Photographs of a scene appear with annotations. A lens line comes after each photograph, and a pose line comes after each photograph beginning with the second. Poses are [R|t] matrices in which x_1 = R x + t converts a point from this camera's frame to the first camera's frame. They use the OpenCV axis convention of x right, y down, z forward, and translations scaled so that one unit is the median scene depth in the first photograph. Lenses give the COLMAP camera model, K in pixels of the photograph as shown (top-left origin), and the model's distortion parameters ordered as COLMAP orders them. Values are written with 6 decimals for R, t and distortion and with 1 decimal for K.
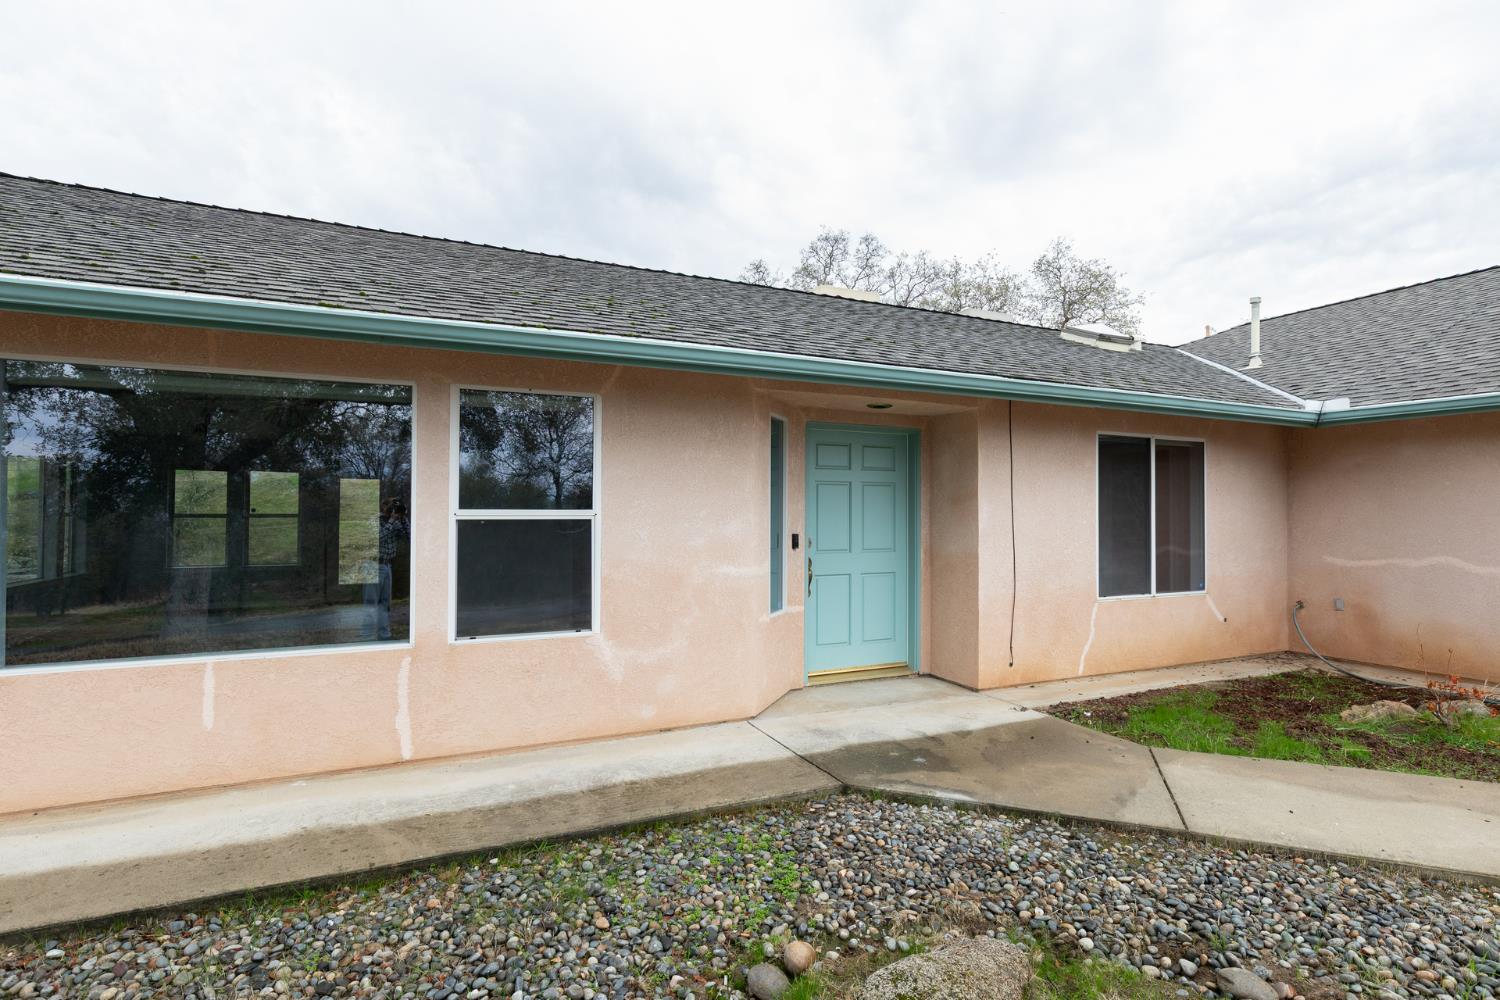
lens RADIAL K [[766.9, 0, 778.2], [0, 766.9, 499.4], [0, 0, 1]] dist [-0.000698, 0.000029]
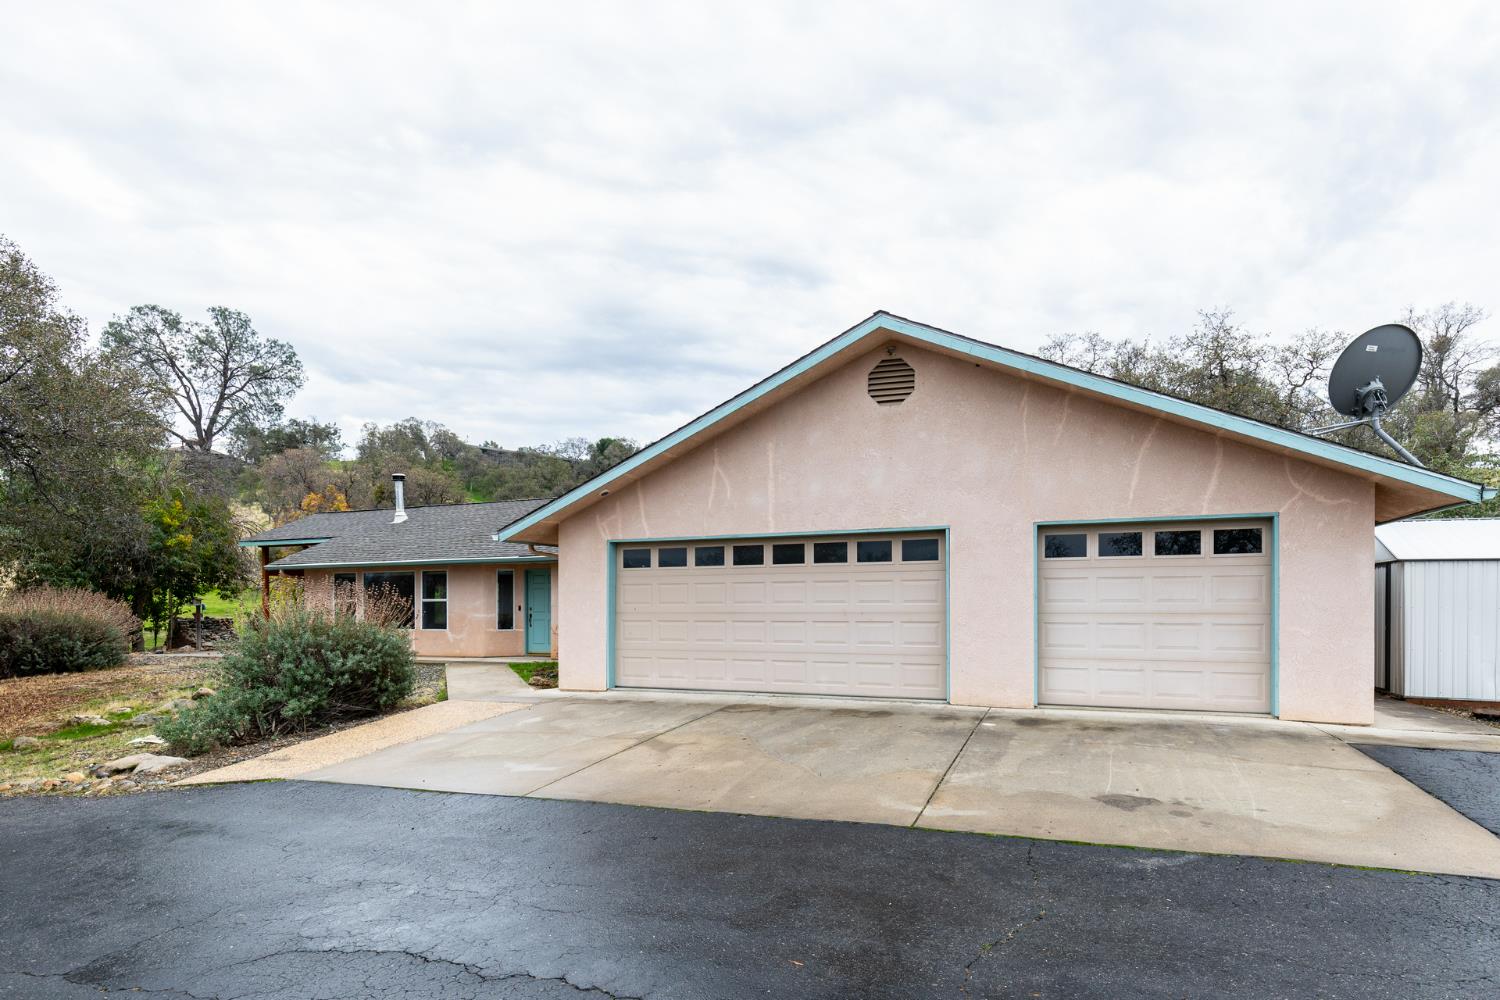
lens RADIAL K [[795.1, 0, 754.7], [0, 795.1, 600.0], [0, 0, 1]] dist [-0.001676, -0.000199]
pose [[0.672306, -0.005820, -0.740251, 3.734699], [0.020971, 0.999717, 0.011187, 0.006476], [0.739977, -0.023045, 0.672238, -0.563255]]
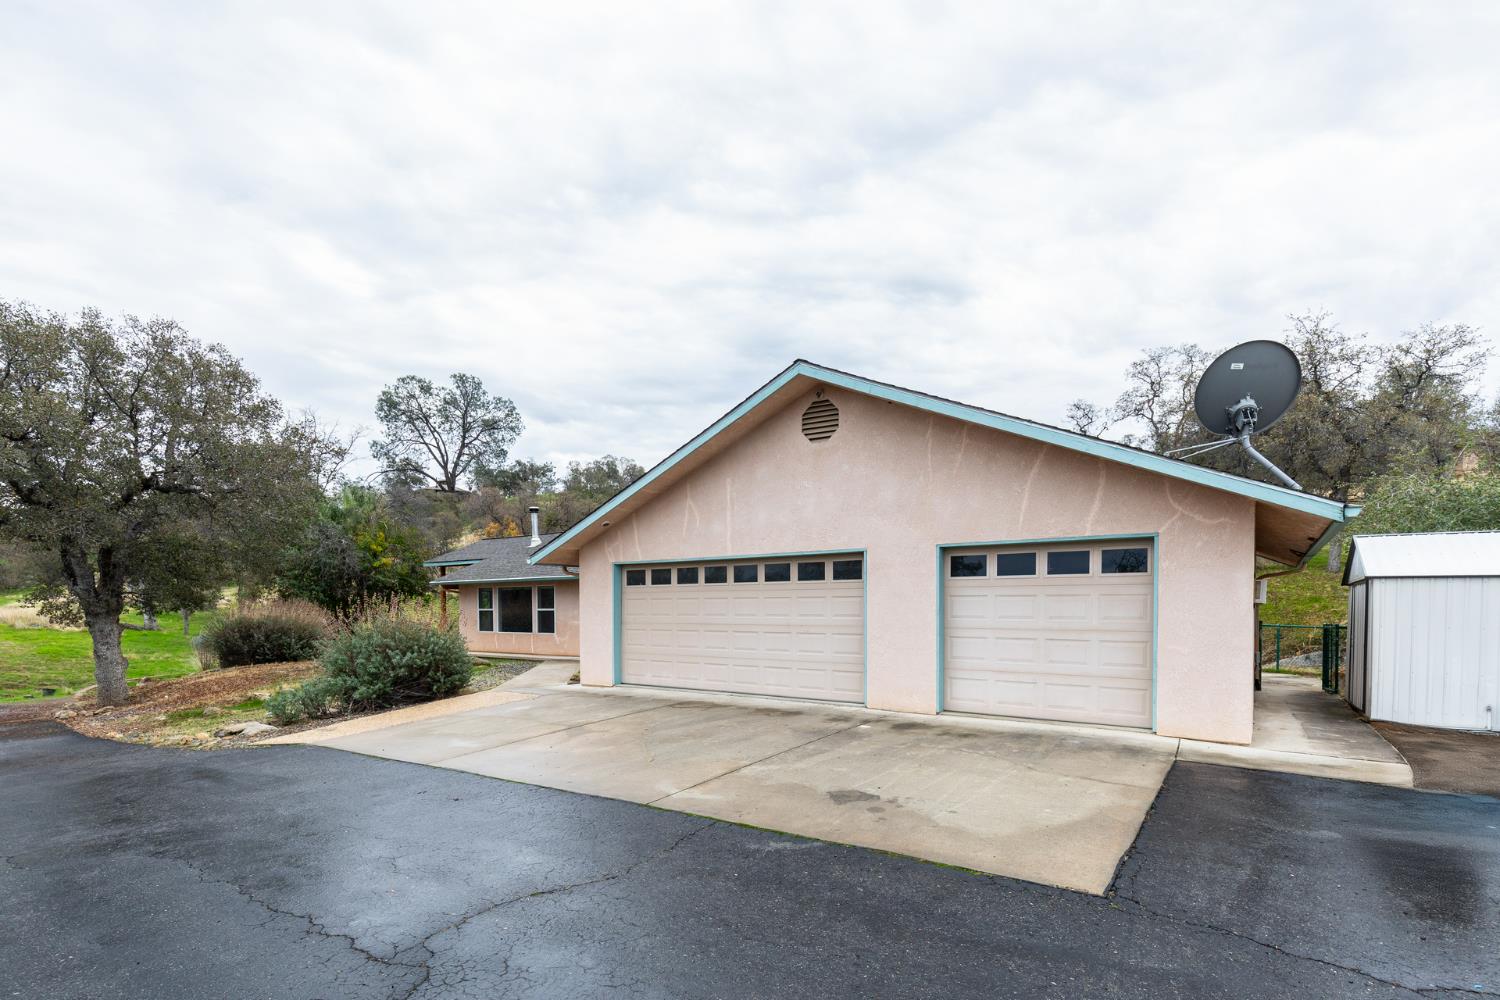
lens RADIAL K [[710.4, 0, 752.7], [0, 710.4, 625.0], [0, 0, 1]] dist [0.005290, -0.000488]
pose [[0.488205, 0.018032, -0.872543, 4.178805], [0.017260, 0.999392, 0.030310, 0.001115], [0.872559, -0.029858, 0.487596, -0.104723]]
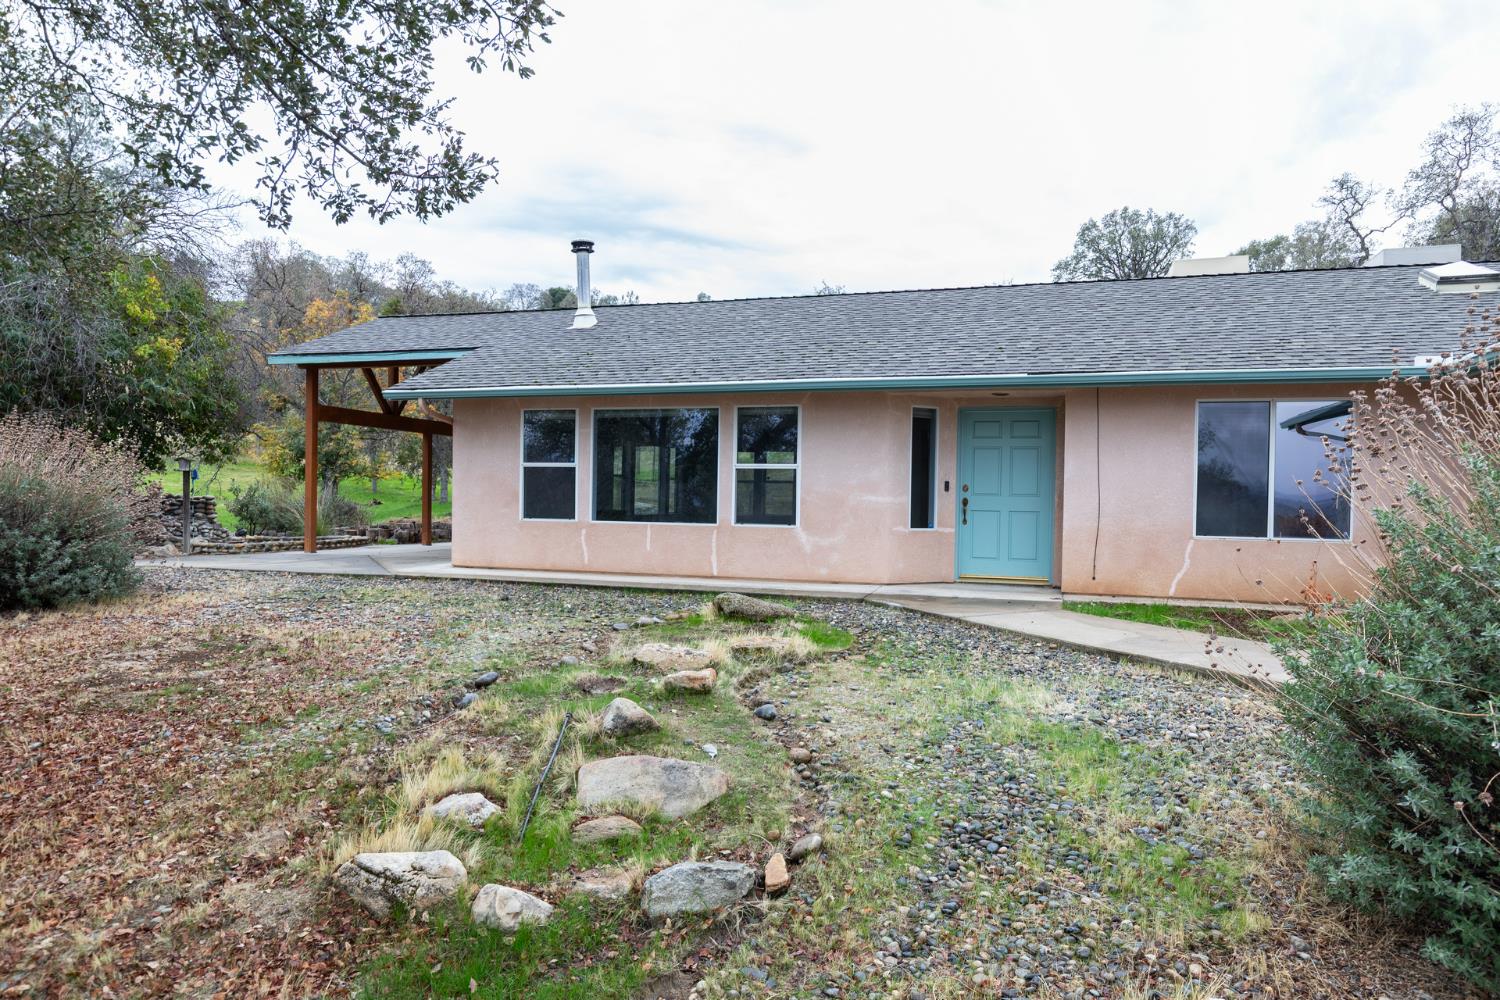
lens RADIAL K [[939.8, 0, 752.2], [0, 939.8, 500.3], [0, 0, 1]] dist [-0.000471, 0.000300]
pose [[0.724511, 0.012299, -0.689153, 1.273536], [-0.002557, 0.999882, 0.015157, 0.068180], [0.689258, -0.009219, 0.724457, -0.780150]]
